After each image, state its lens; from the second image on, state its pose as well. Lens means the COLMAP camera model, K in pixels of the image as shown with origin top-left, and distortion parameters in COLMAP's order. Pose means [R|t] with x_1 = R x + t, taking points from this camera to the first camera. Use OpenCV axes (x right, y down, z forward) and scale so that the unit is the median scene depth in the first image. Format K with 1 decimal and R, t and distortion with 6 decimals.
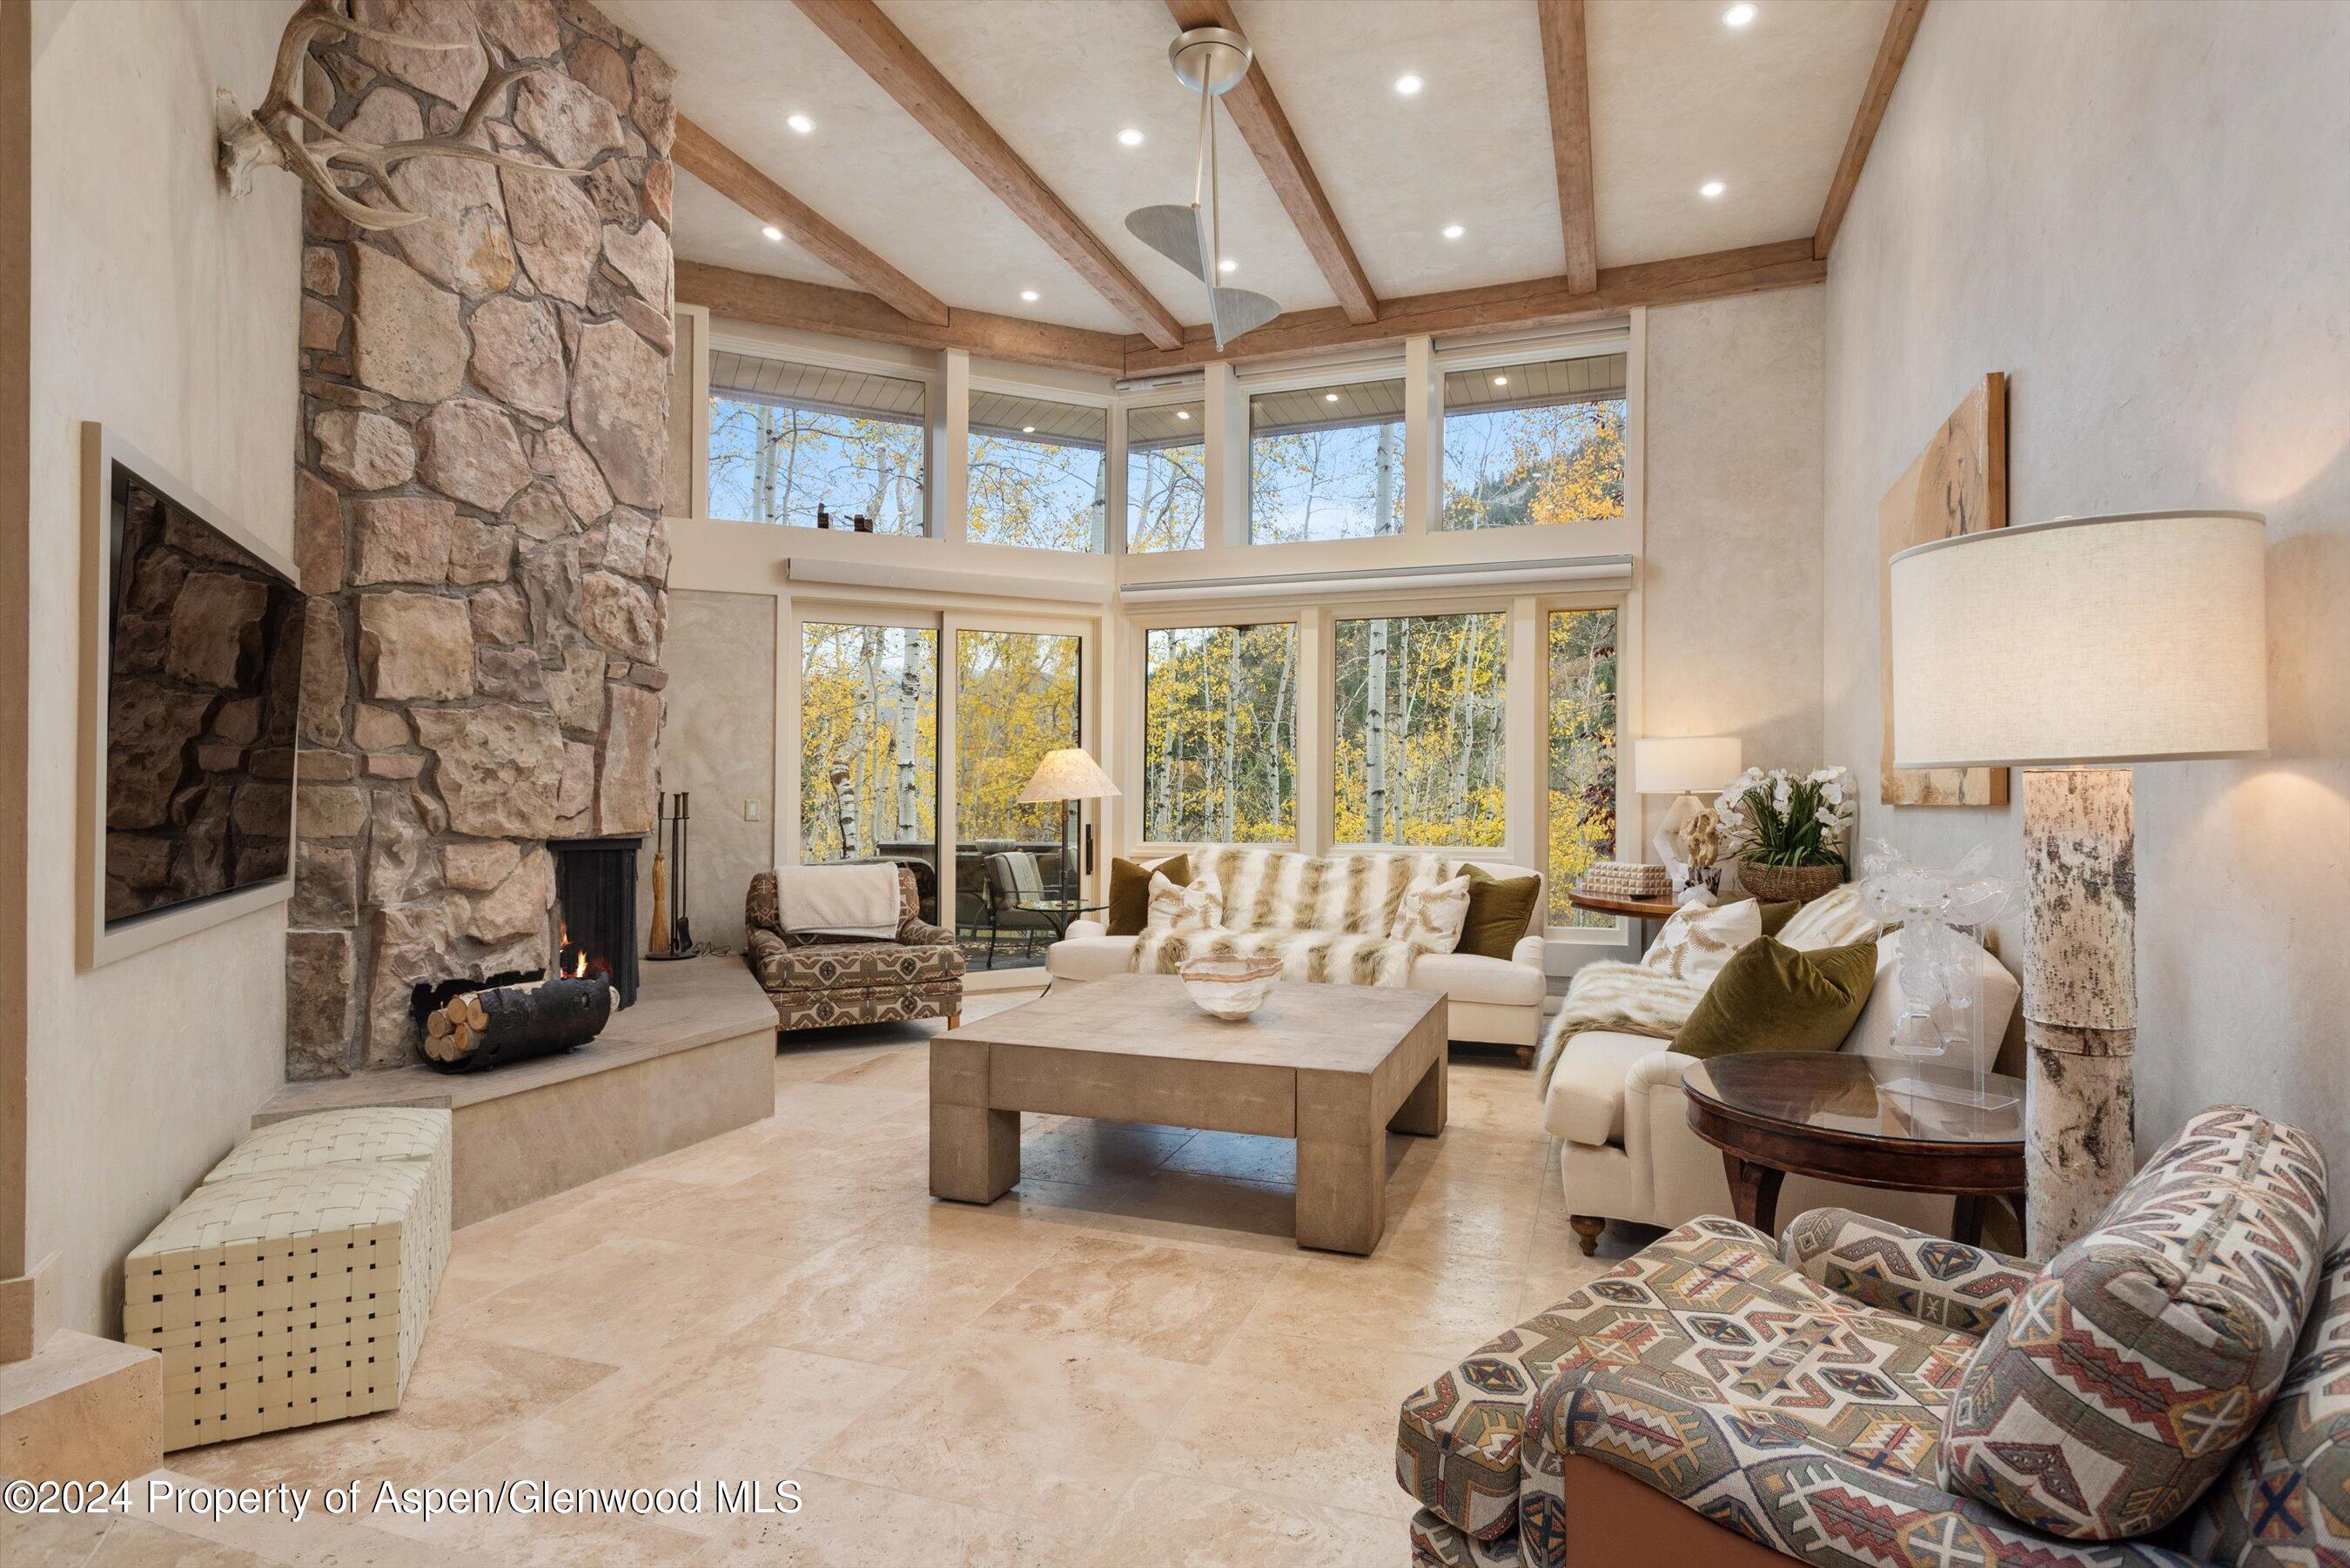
lens RADIAL K [[1214.6, 0, 1175.0], [0, 1214.6, 784.3], [0, 0, 1]] dist [-0.003414, -0.000179]
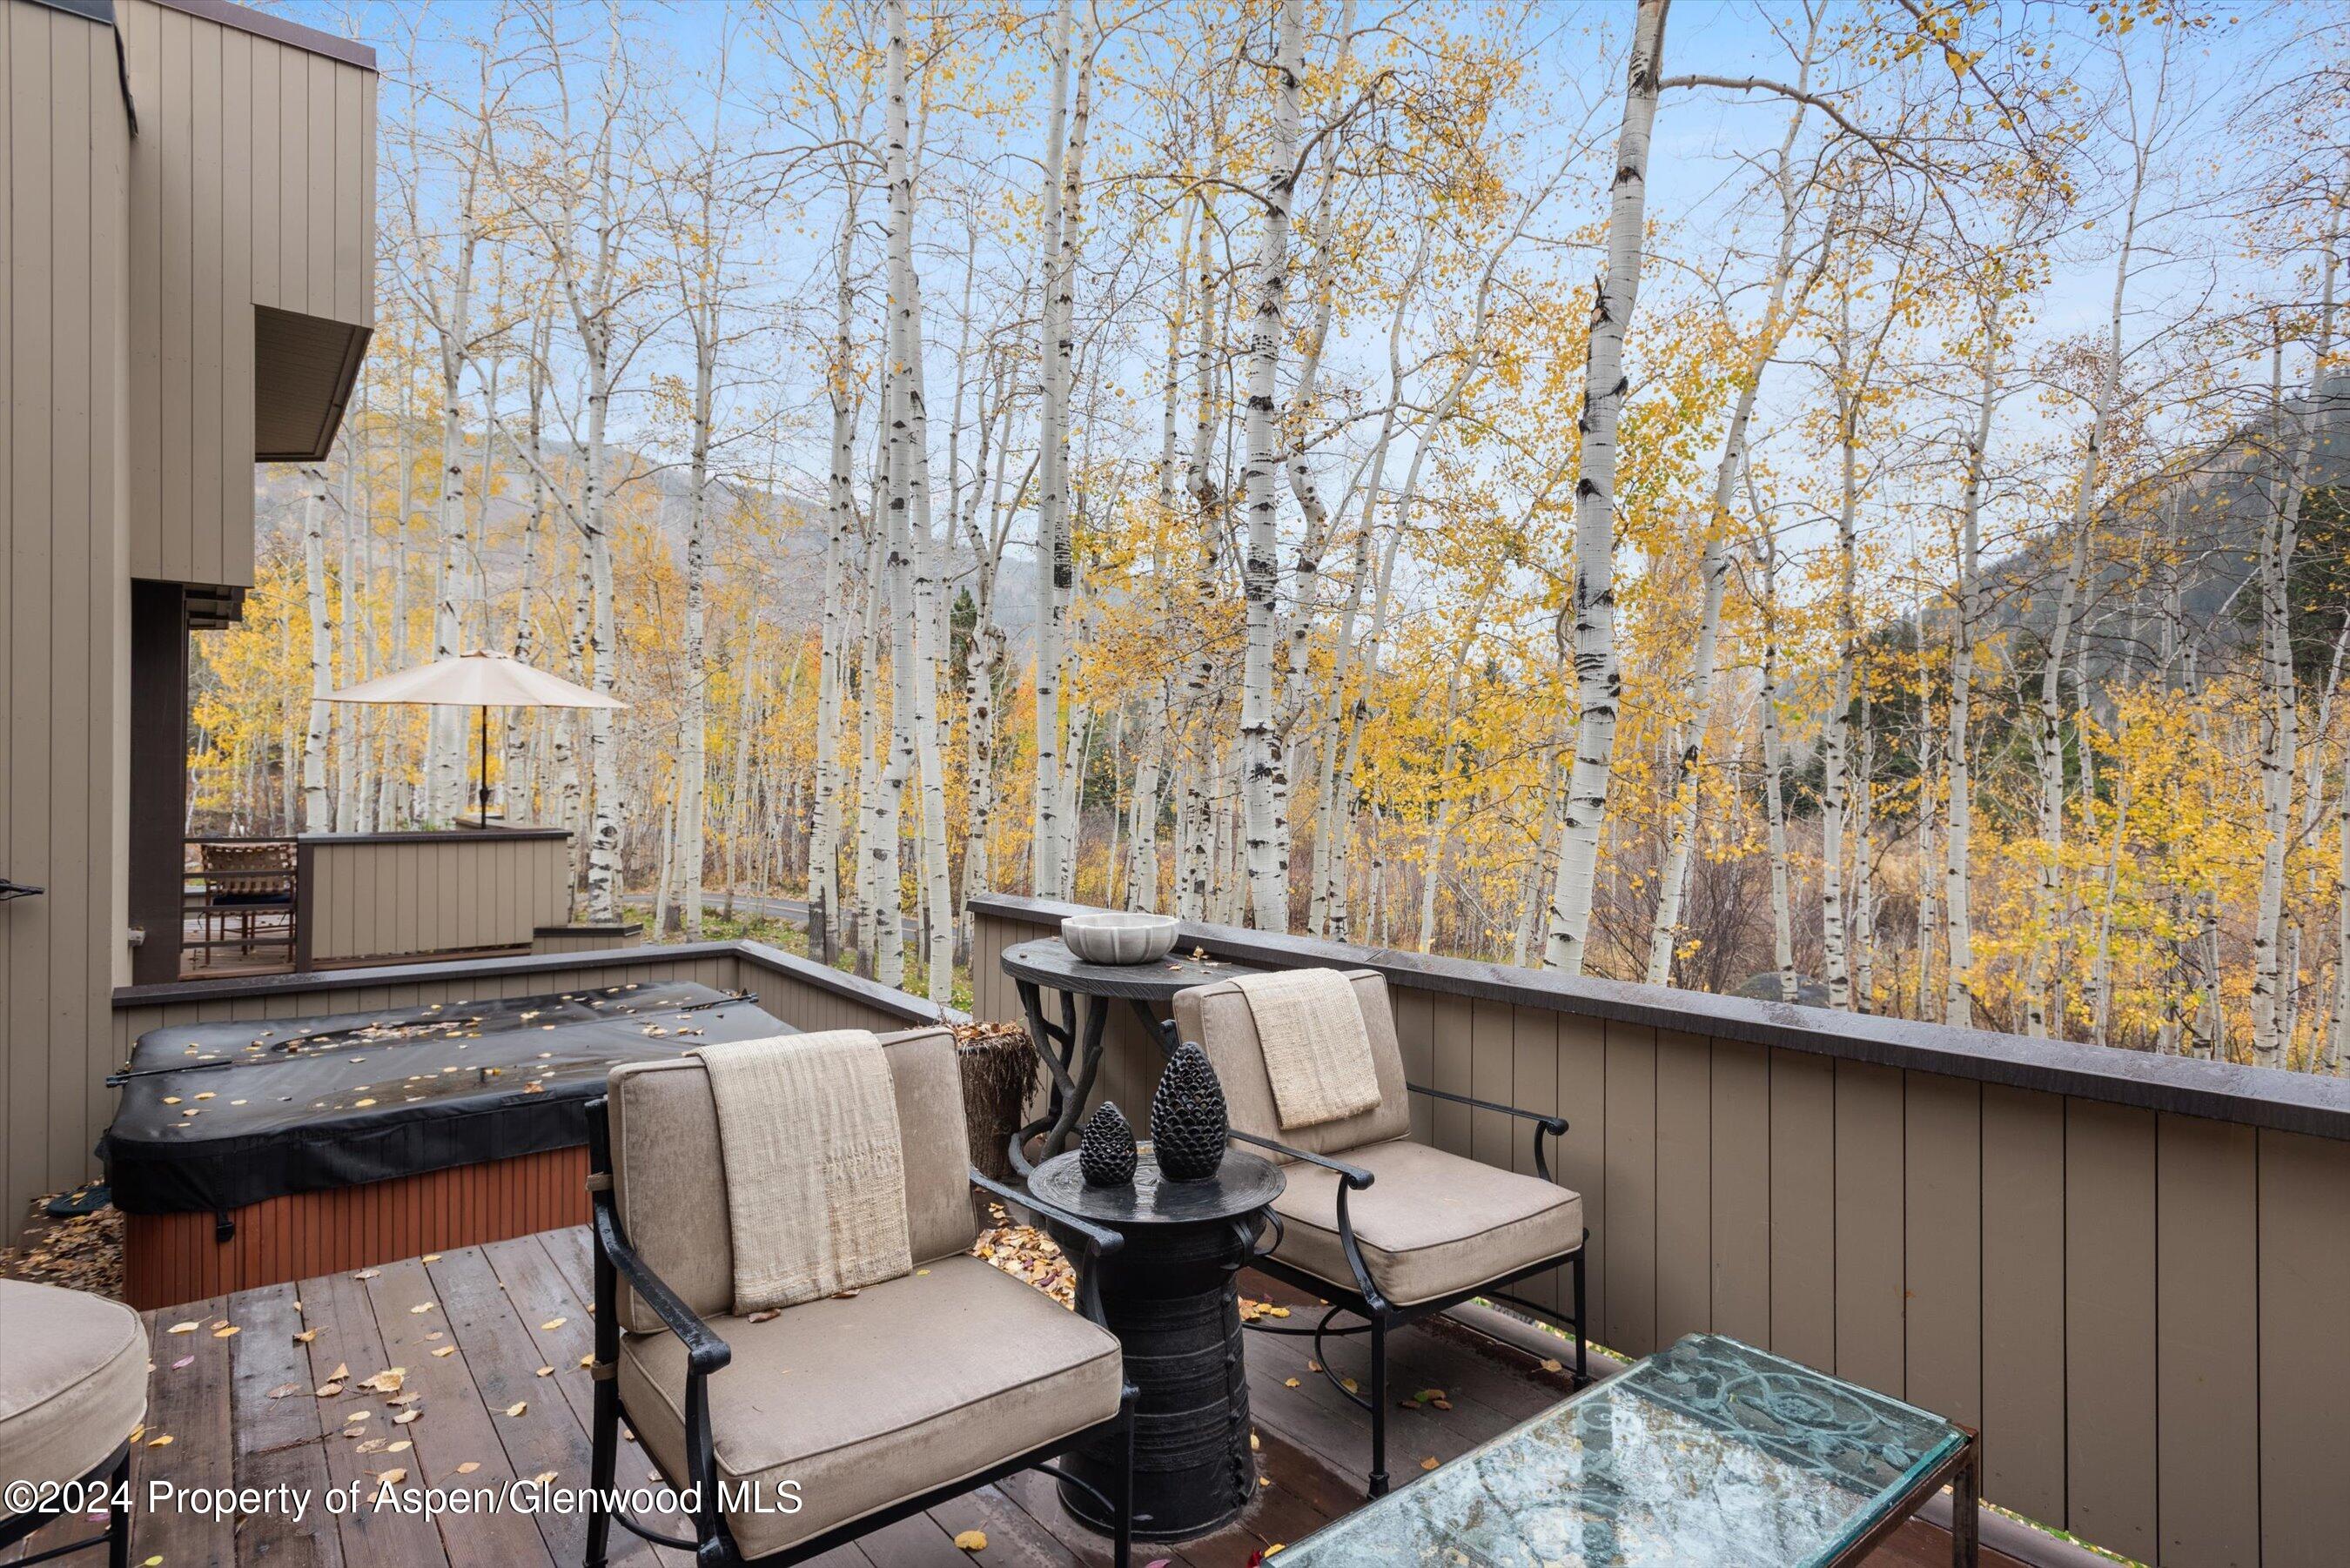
lens RADIAL K [[1214.6, 0, 1182.5], [0, 1214.6, 783.3], [0, 0, 1]] dist [-0.003414, -0.000179]
pose [[0.862019, 0.005957, -0.506840, 0.017086], [-0.001529, 0.999957, 0.009152, 0.002078], [0.506873, -0.007114, 0.861991, 0.276448]]
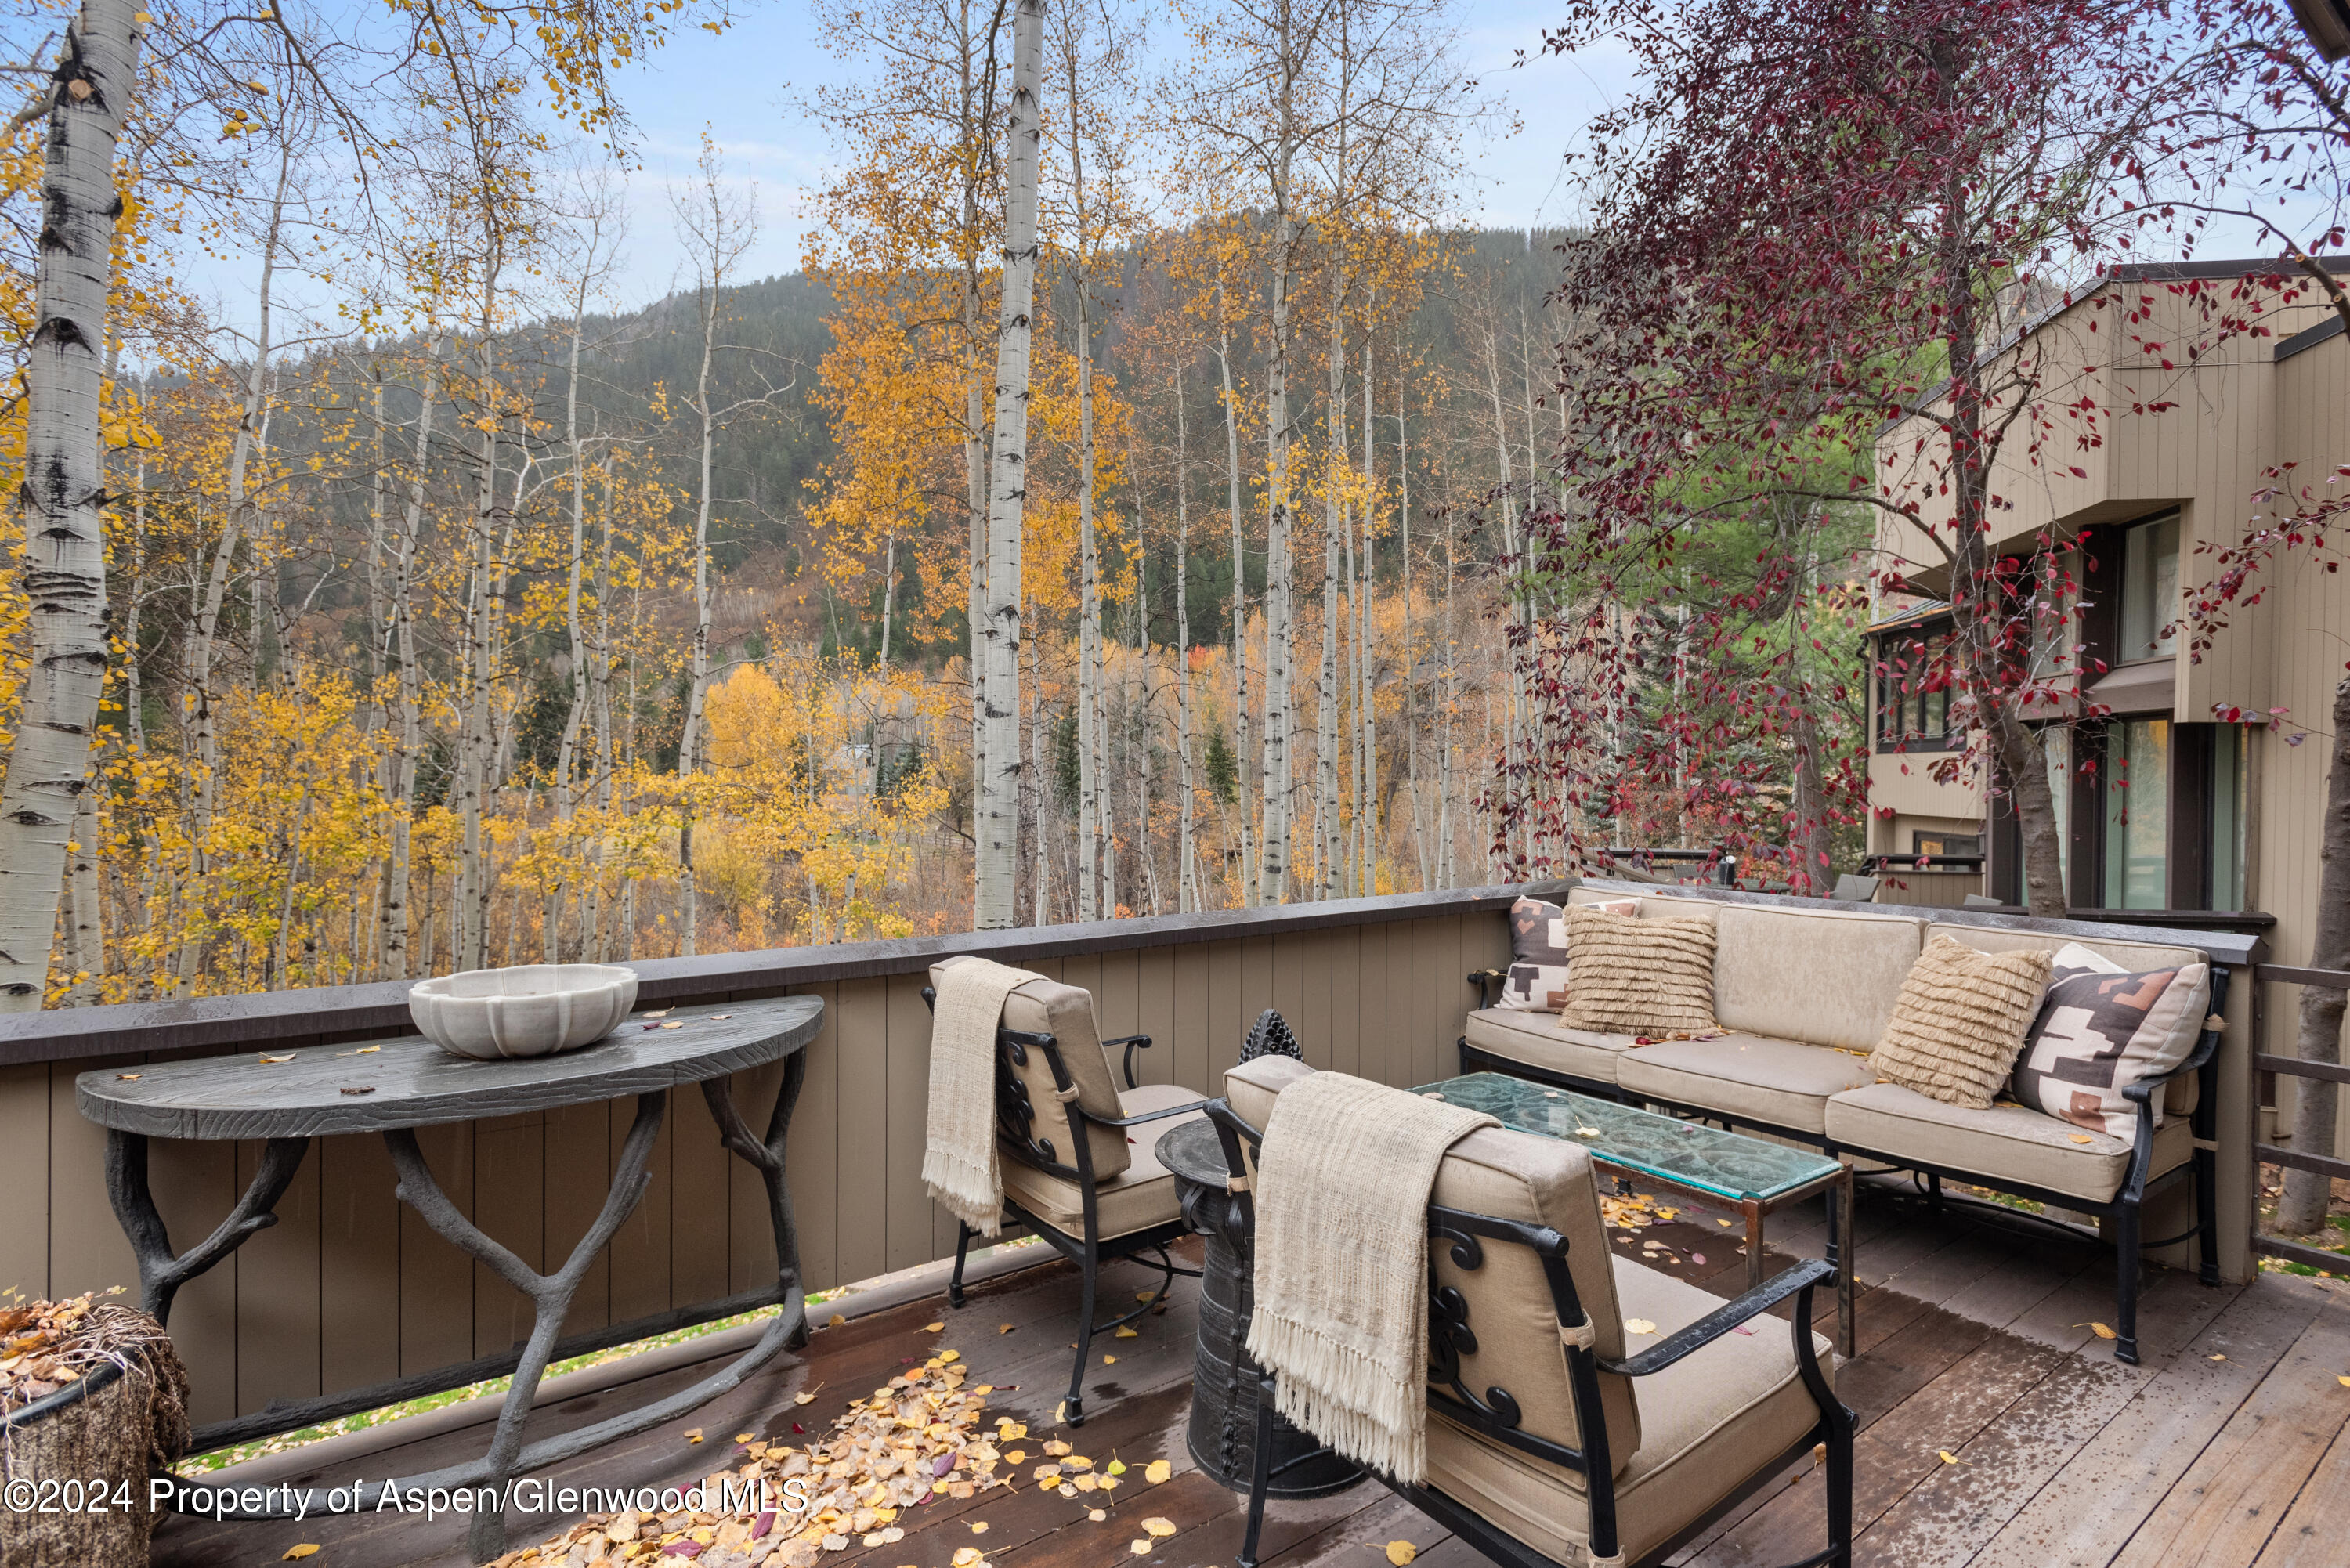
lens RADIAL K [[1262.3, 0, 1175.0], [0, 1262.3, 781.7], [0, 0, 1]] dist [0.000568, 0.000270]
pose [[0.512465, -0.001303, 0.858707, -0.114522], [-0.016417, 0.999801, 0.011315, 0.002579], [-0.858551, -0.019896, 0.512342, 0.306798]]
